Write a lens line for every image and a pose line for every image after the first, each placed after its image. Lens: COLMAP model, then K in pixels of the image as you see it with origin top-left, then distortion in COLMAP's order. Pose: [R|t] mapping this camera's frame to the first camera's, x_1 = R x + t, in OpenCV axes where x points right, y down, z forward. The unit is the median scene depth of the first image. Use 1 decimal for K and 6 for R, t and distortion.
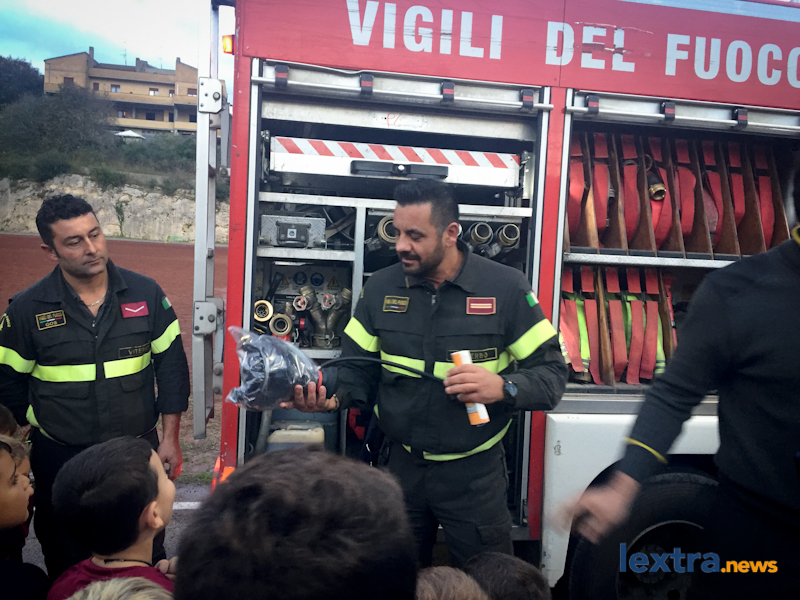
lens RADIAL K [[679.4, 0, 399.0], [0, 679.4, 295.6], [0, 0, 1]] dist [0.086672, -0.111972]
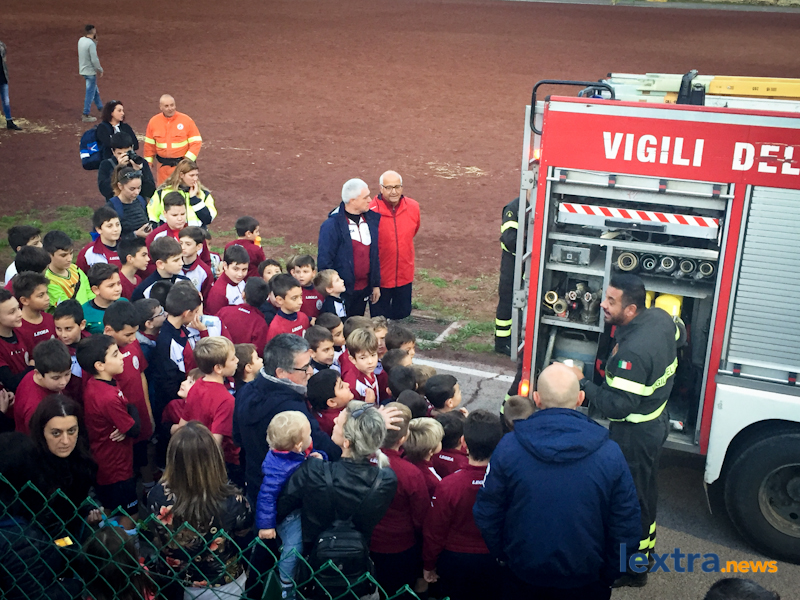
lens RADIAL K [[960.1, 0, 398.3], [0, 960.1, 295.6], [0, 0, 1]] dist [0.051083, 0.000000]
pose [[0.856417, 0.139840, -0.496986, 0.677682], [-0.023090, 0.972031, 0.233716, -0.540629], [0.515768, -0.188683, 0.835692, -1.239580]]
